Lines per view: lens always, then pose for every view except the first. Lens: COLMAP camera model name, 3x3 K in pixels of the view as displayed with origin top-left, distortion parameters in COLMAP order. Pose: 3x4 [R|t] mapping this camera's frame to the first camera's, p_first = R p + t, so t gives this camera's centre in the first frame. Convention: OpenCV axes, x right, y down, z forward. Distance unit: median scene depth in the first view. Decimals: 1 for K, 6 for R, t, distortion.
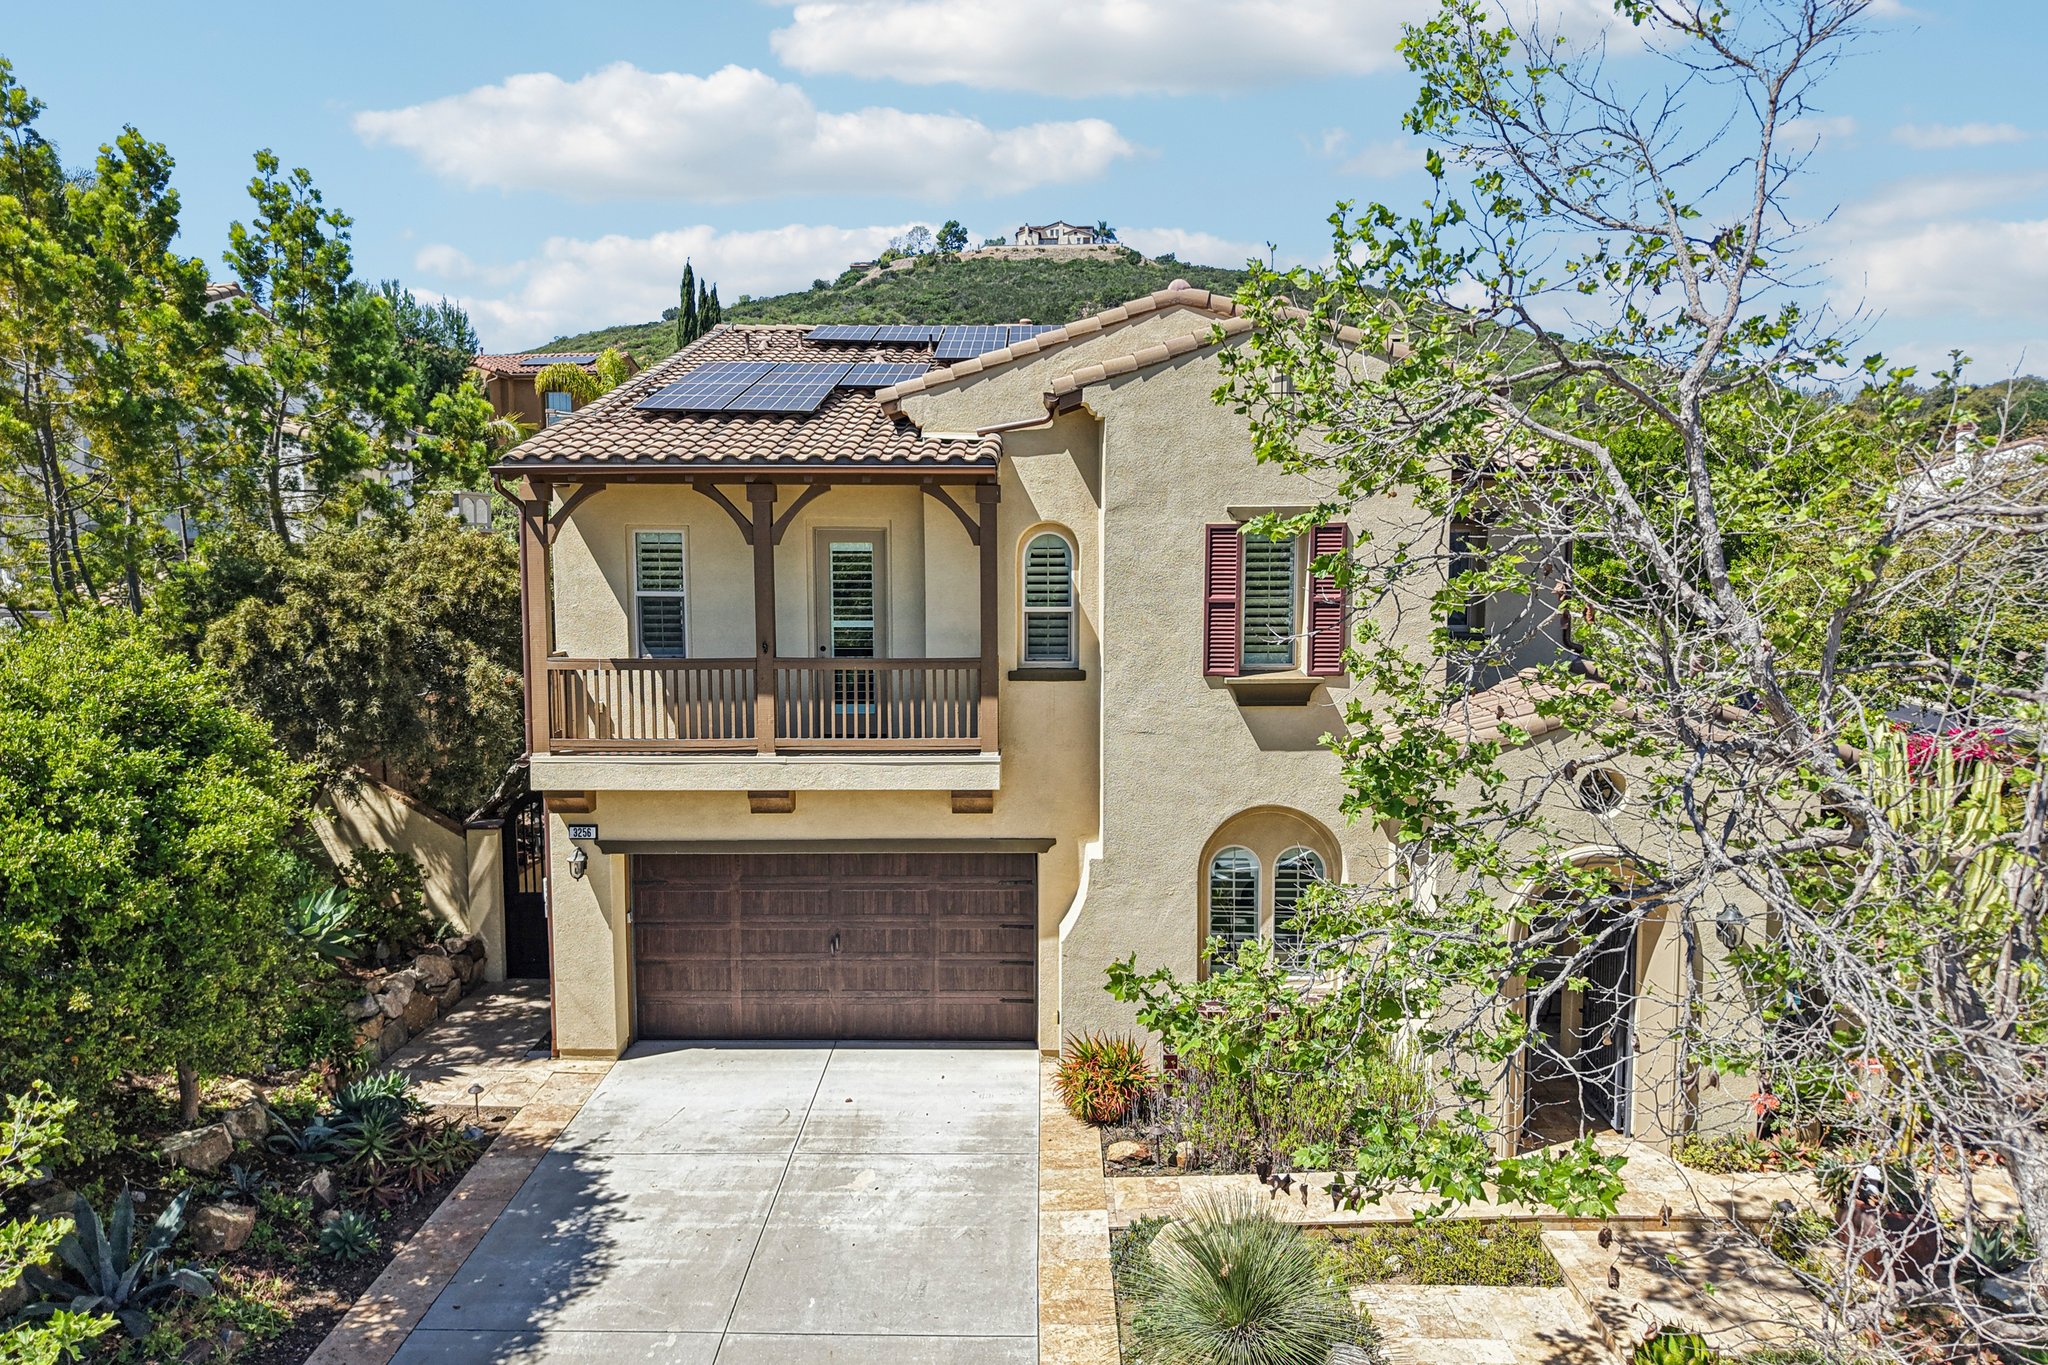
lens RADIAL K [[1370.8, 0, 1023.3], [0, 1370.8, 651.4], [0, 0, 1]] dist [0.013791, -0.002727]
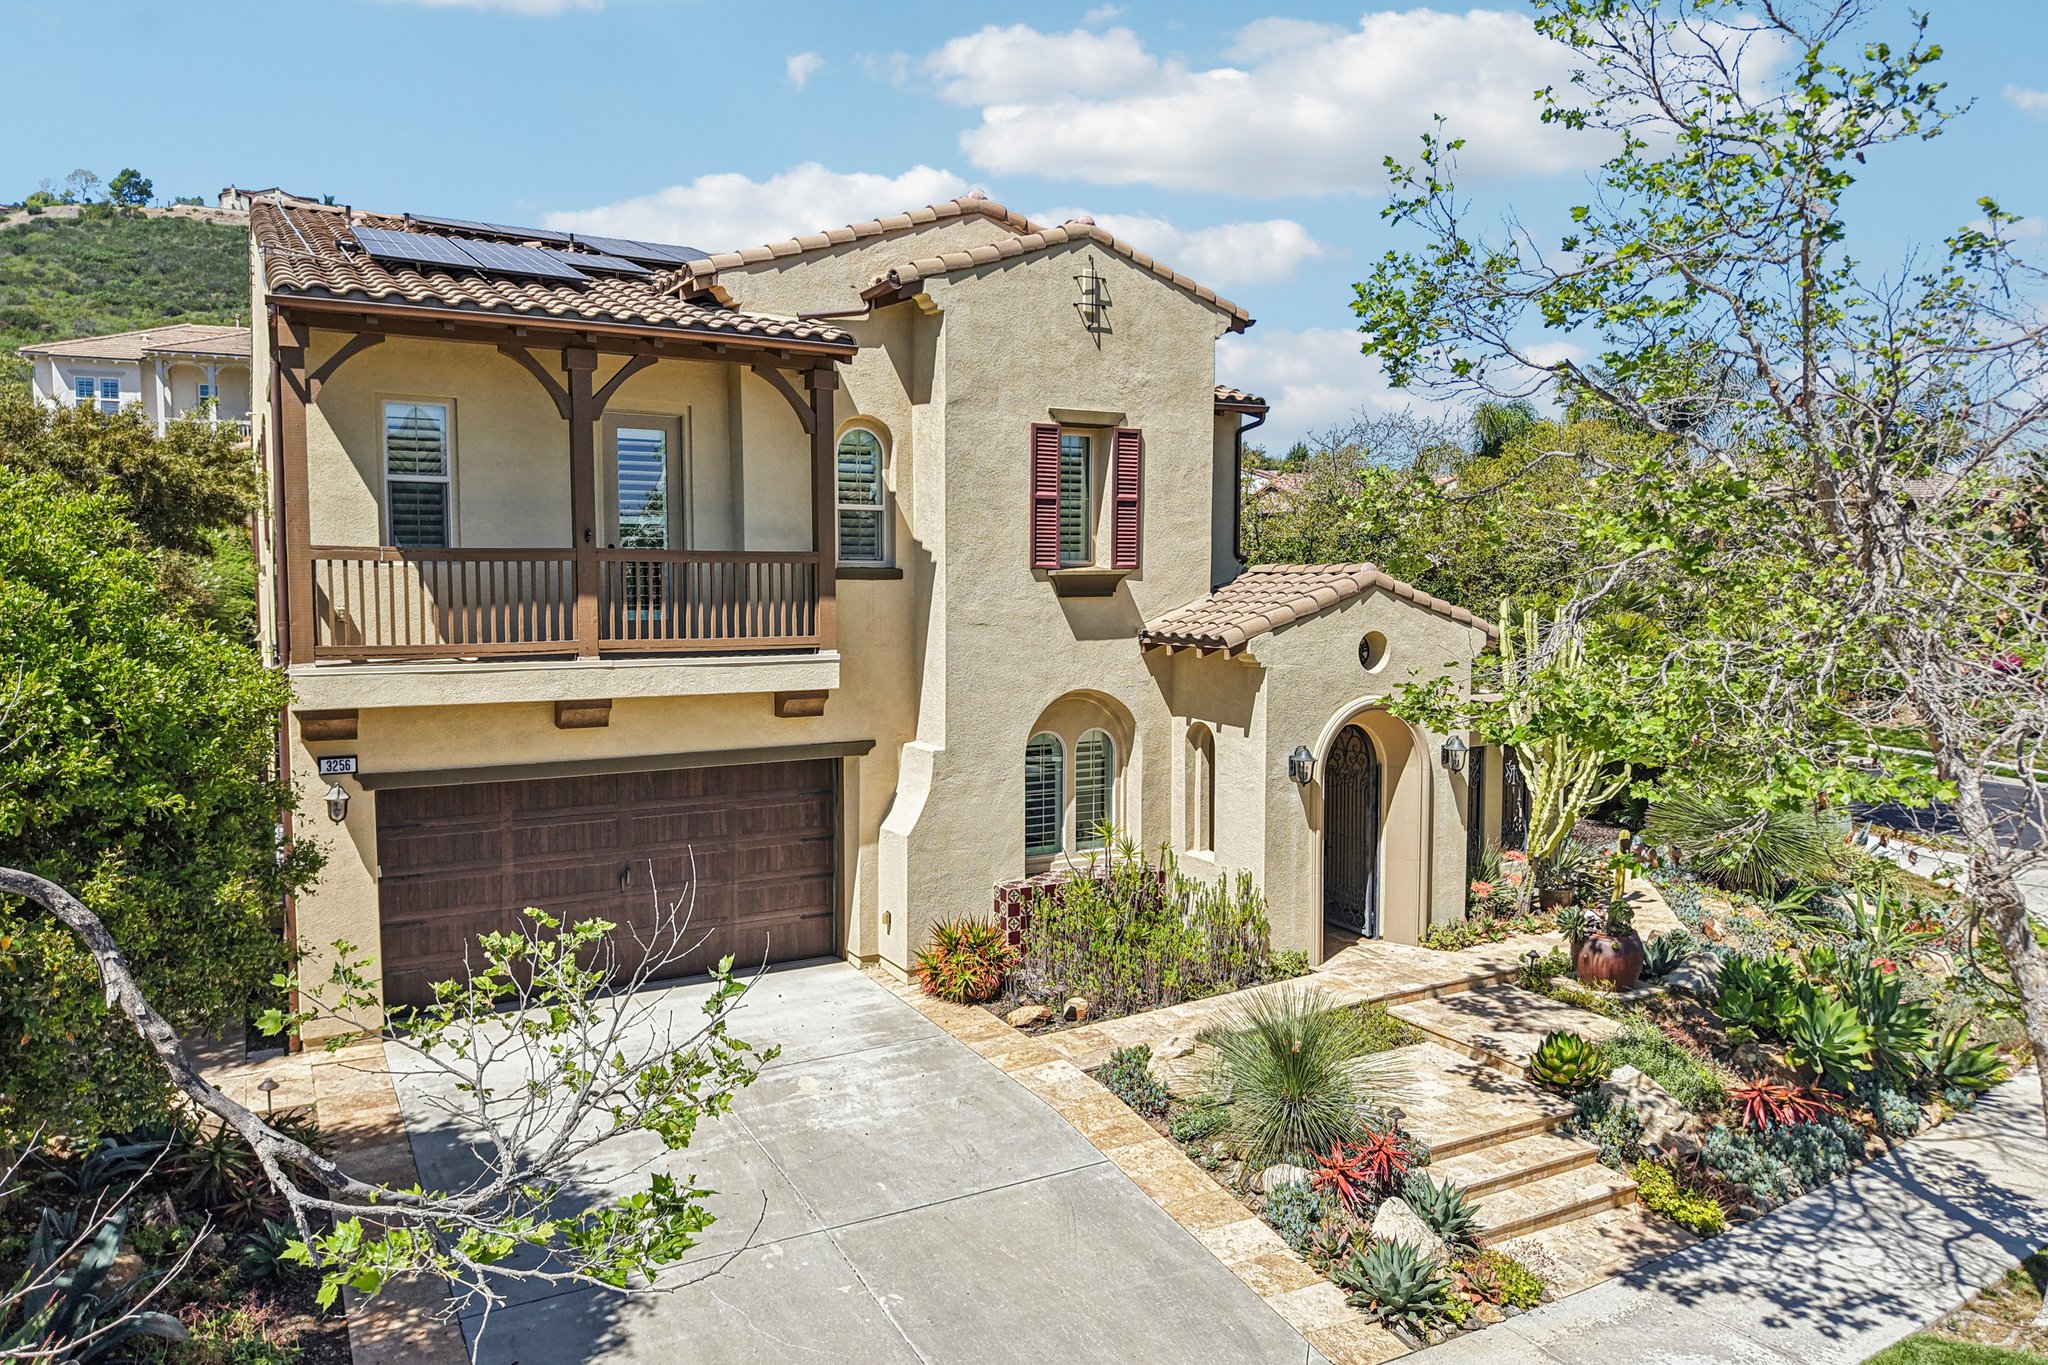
lens RADIAL K [[1364.8, 0, 1024.0], [0, 1364.8, 682.5], [0, 0, 1]] dist [0.110876, -0.169637]
pose [[0.857977, -0.035582, 0.512454, -0.404190], [0.030935, 0.999366, 0.017598, 0.084297], [-0.512755, 0.000754, 0.858535, 0.098498]]
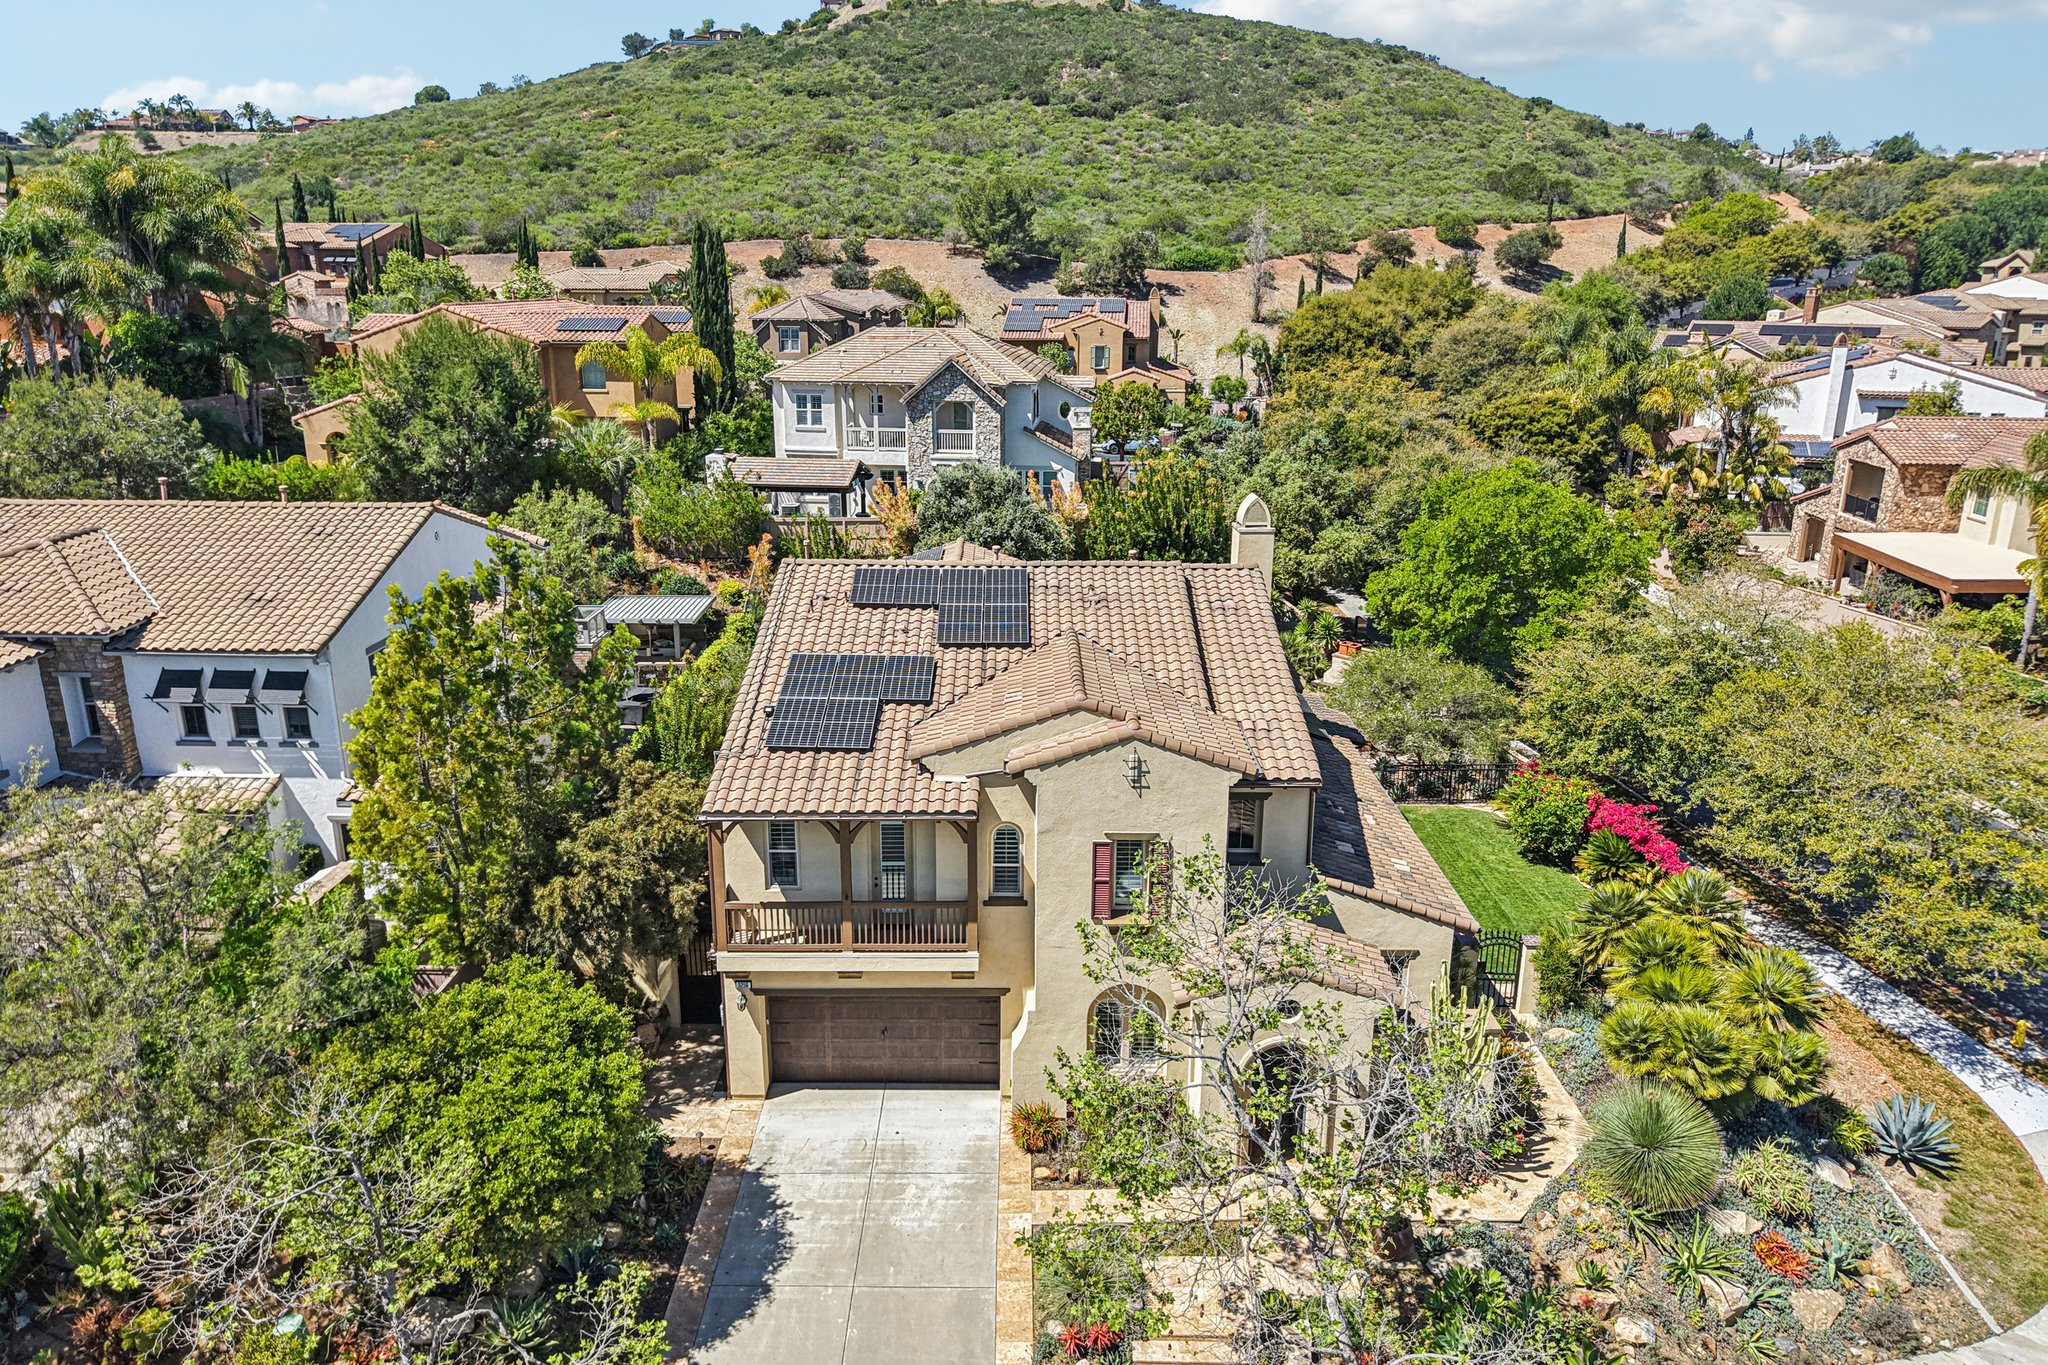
lens RADIAL K [[1370.8, 0, 1023.3], [0, 1370.8, 651.4], [0, 0, 1]] dist [0.013791, -0.002727]
pose [[0.999885, 0.000847, 0.015127, 0.014266], [-0.003707, 0.981774, 0.190016, -0.656069], [-0.014691, -0.190050, 0.981664, -0.690133]]
